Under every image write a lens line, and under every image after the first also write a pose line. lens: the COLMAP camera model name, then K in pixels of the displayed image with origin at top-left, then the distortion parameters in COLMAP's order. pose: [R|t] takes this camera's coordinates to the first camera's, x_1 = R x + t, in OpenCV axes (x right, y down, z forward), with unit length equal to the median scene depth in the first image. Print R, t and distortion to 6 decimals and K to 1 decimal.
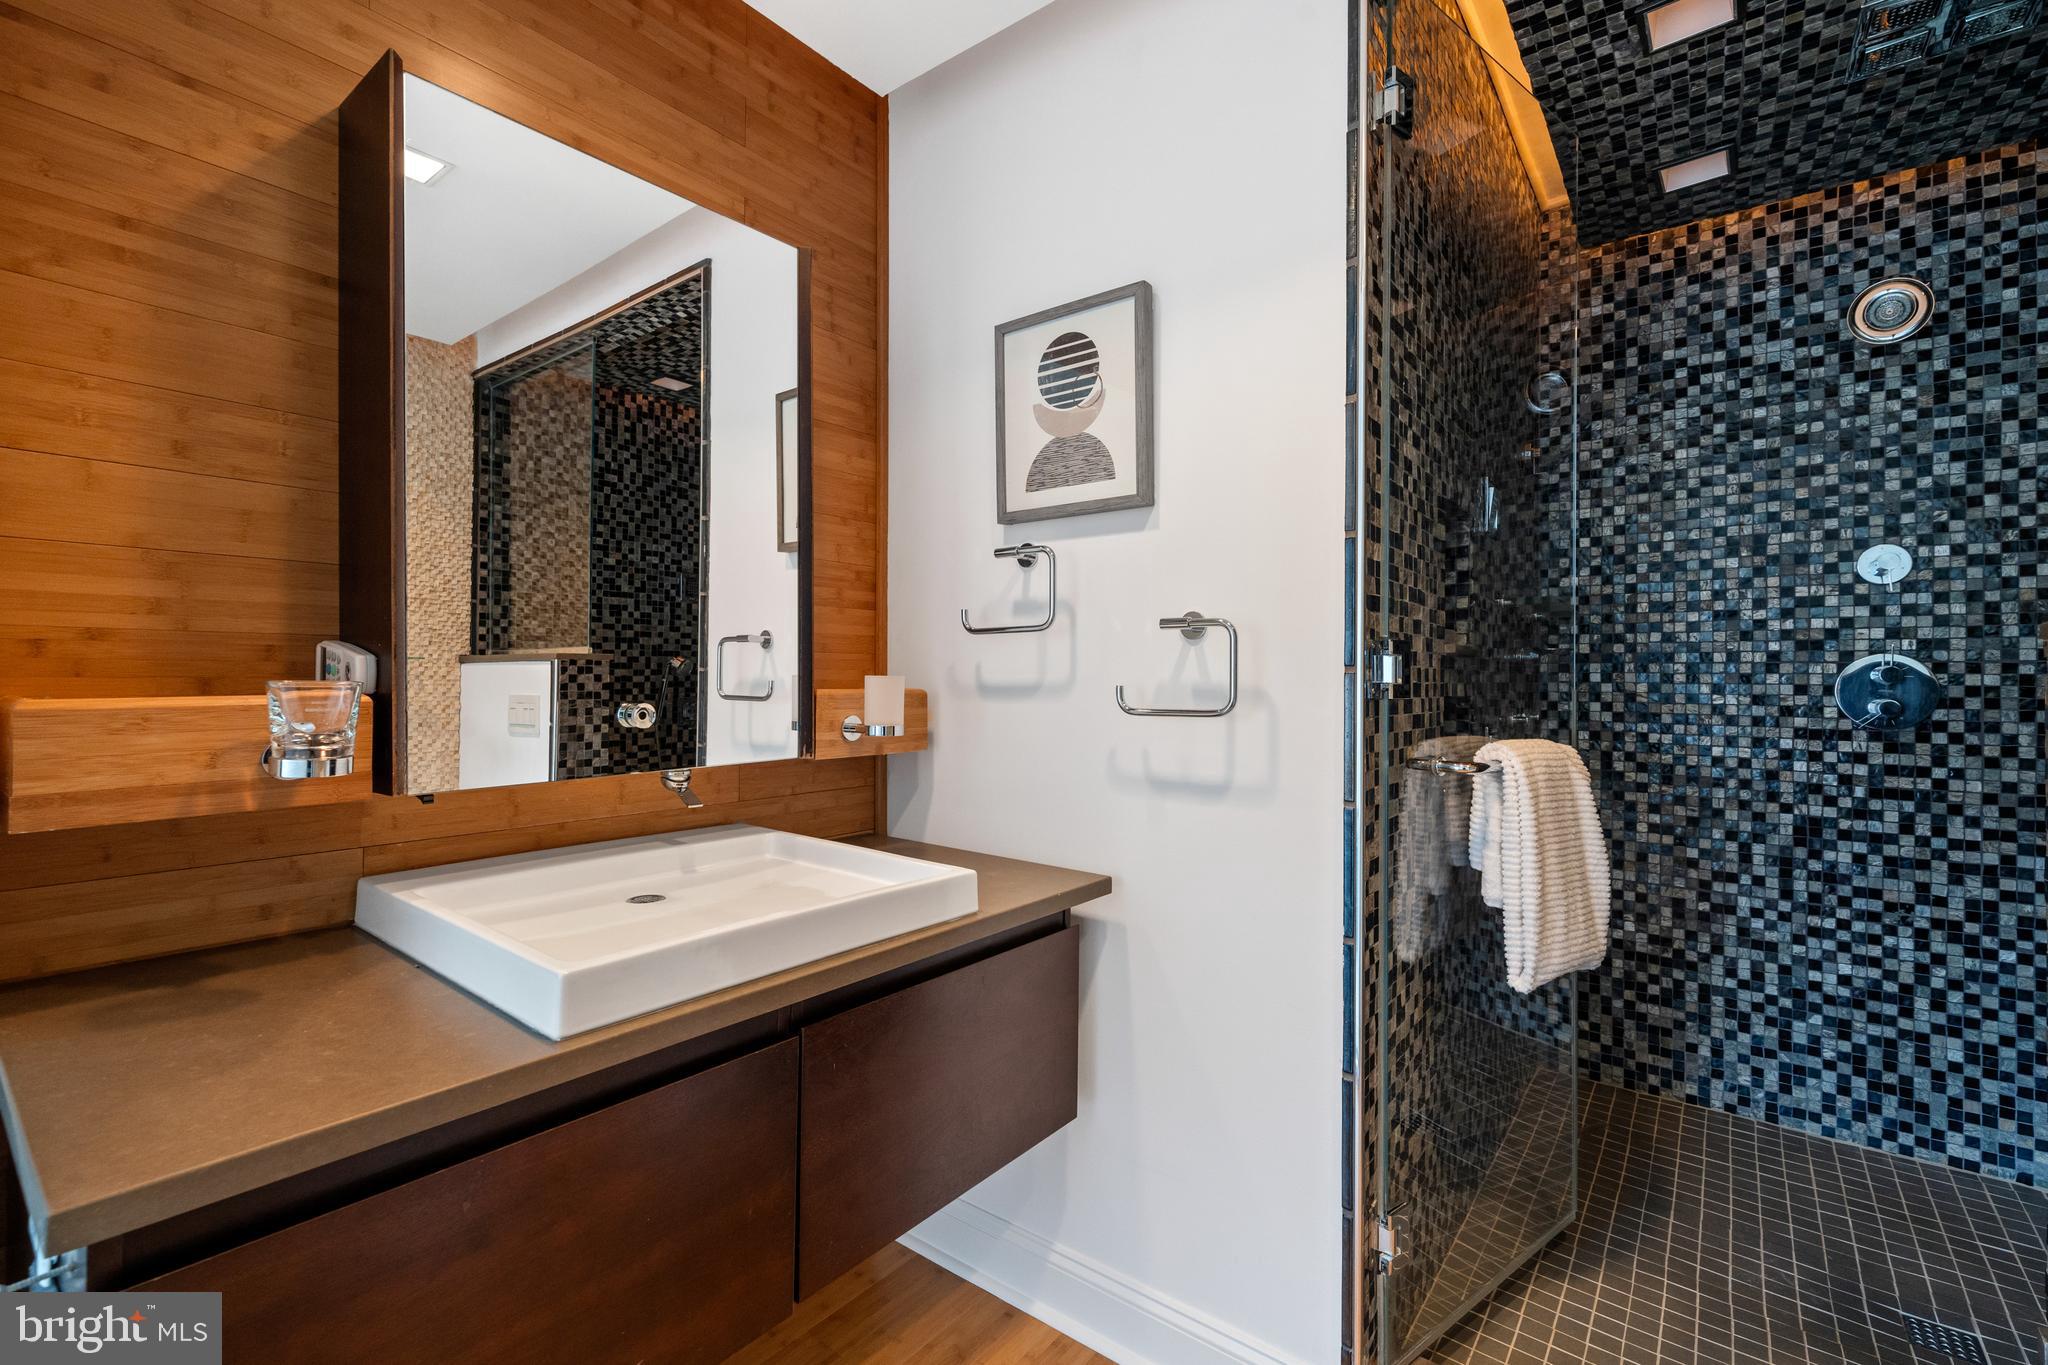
lens RADIAL K [[898.8, 0, 1037.1], [0, 898.8, 671.3], [0, 0, 1]] dist [0.000483, -0.000058]
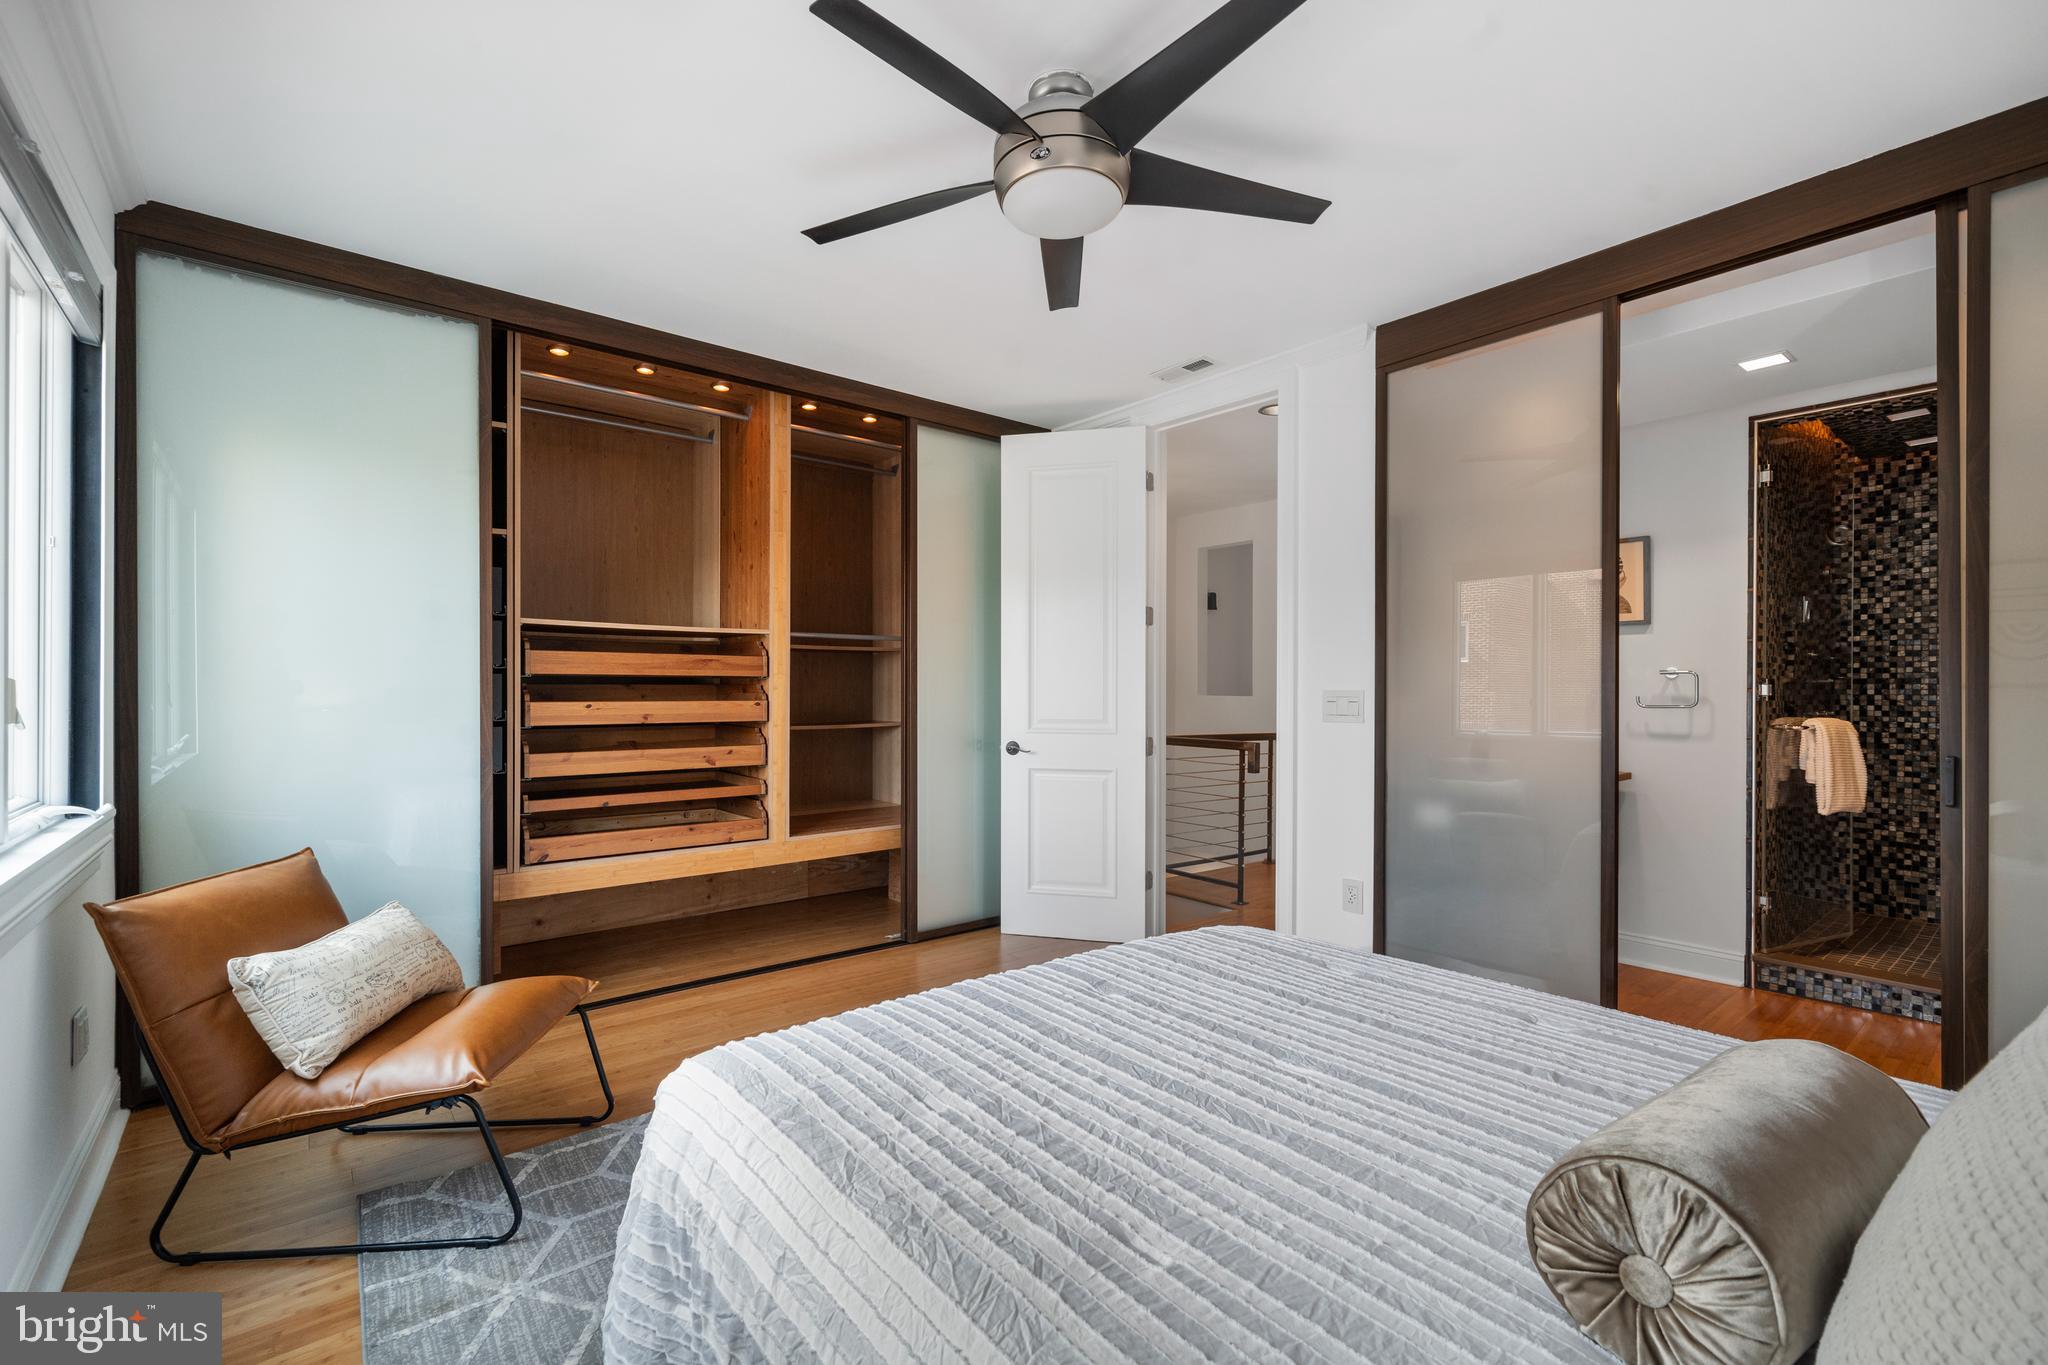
lens RADIAL K [[898.0, 0, 1019.5], [0, 898.0, 688.2], [0, 0, 1]] dist [-0.000112, 0.000091]
pose [[0.973312, -0.002229, -0.229474, -0.679561], [0.003434, 0.999982, 0.004853, -0.016085], [0.229459, -0.005511, 0.973303, -1.238812]]
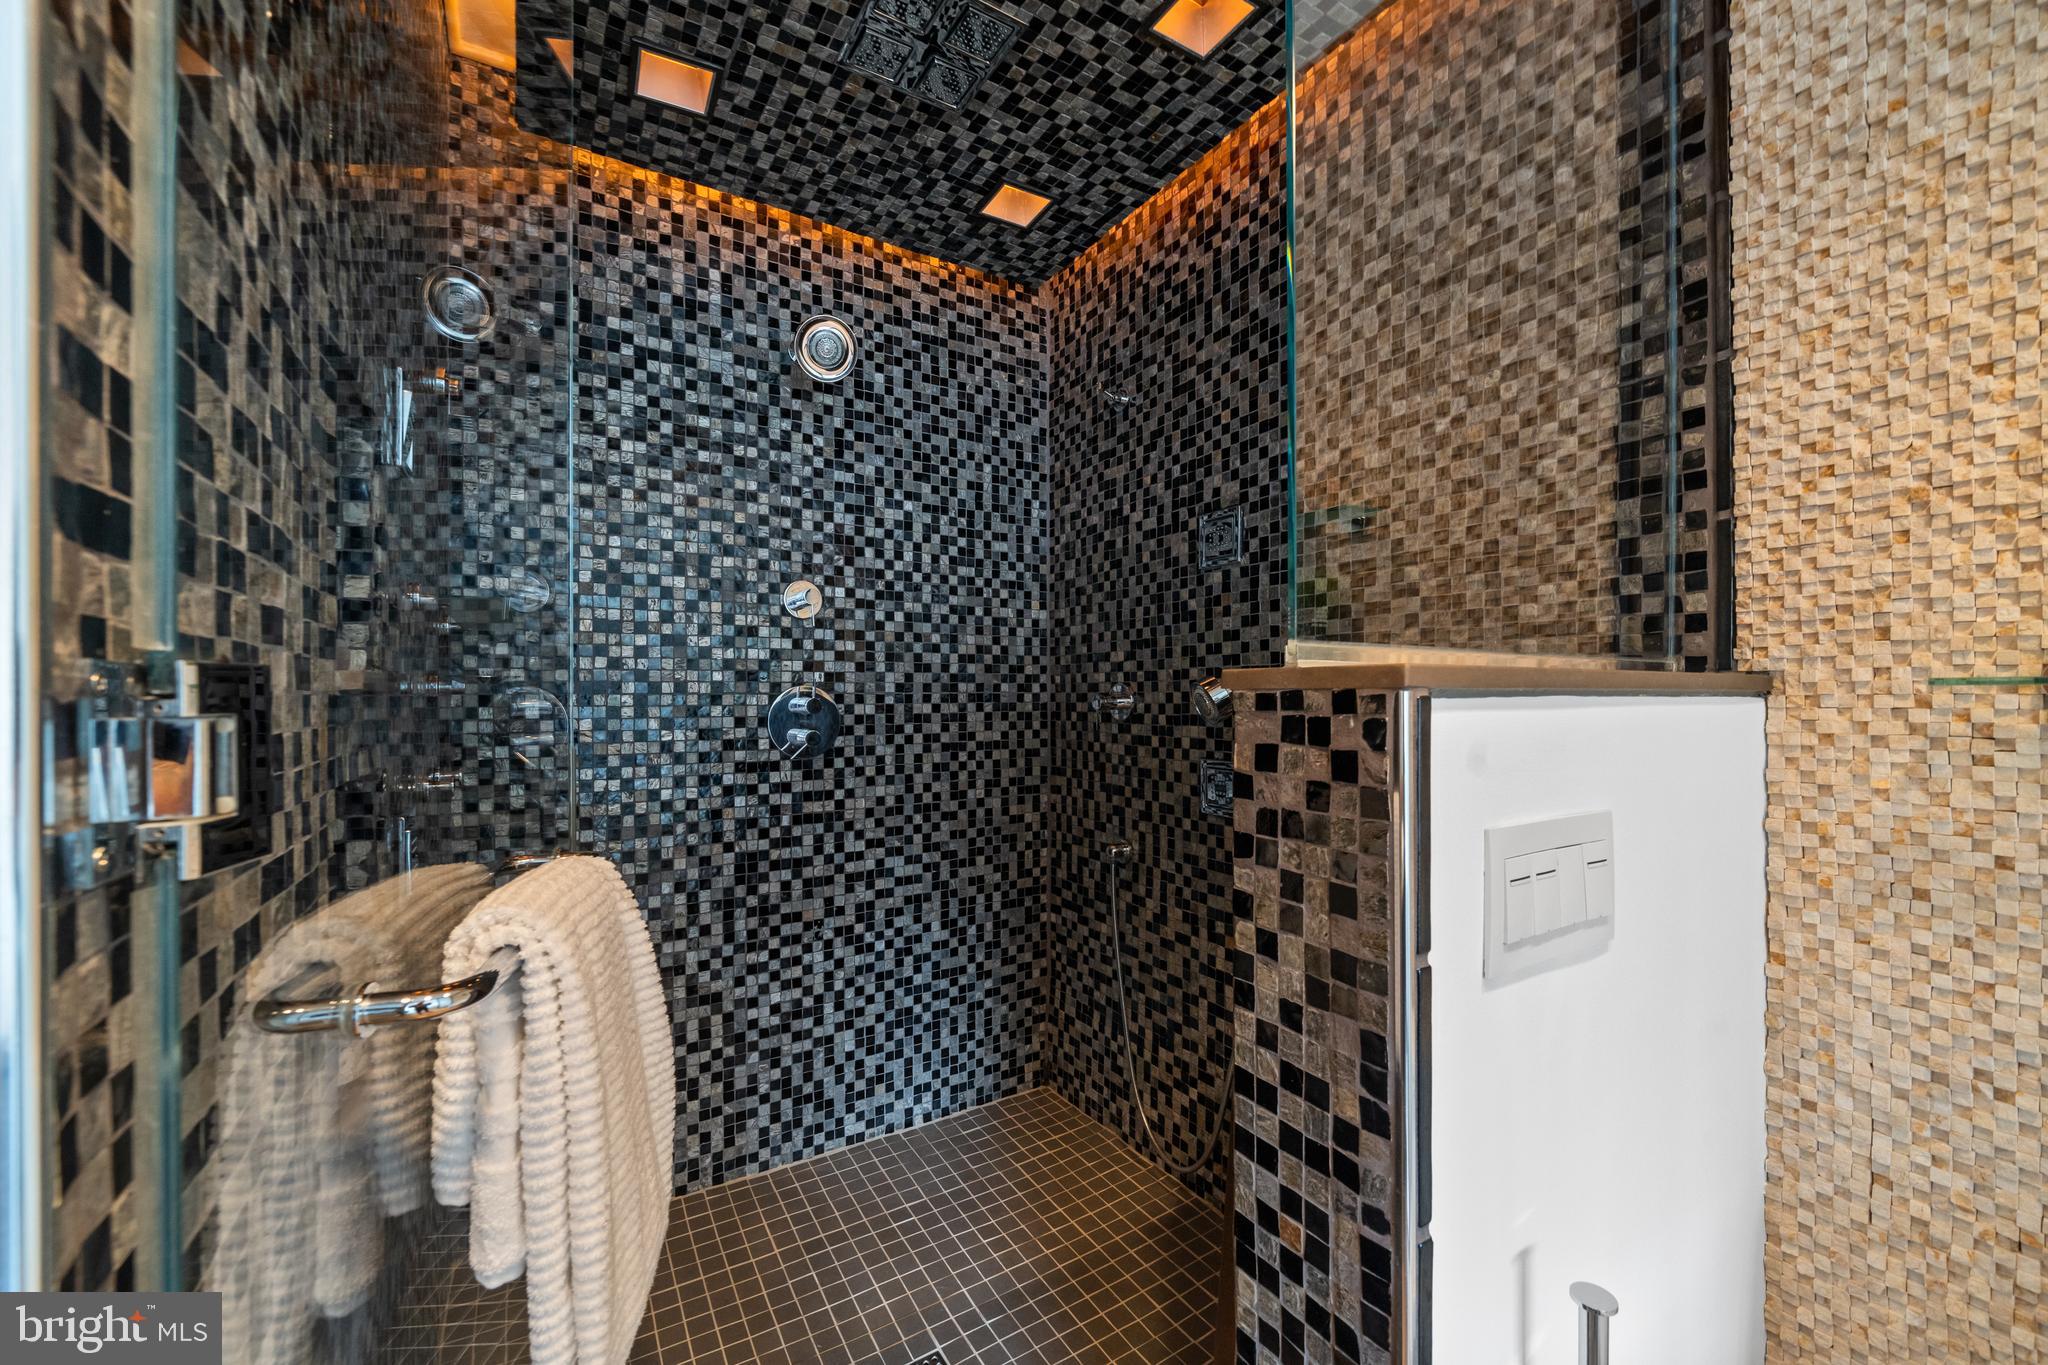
lens RADIAL K [[802.4, 0, 1009.6], [0, 802.4, 694.7], [0, 0, 1]] dist [-0.002168, -0.000075]
pose [[0.370392, -0.008303, 0.928838, 0.153247], [-0.000525, 0.999958, 0.009148, -0.016154], [-0.928875, -0.003876, 0.370372, 0.399065]]
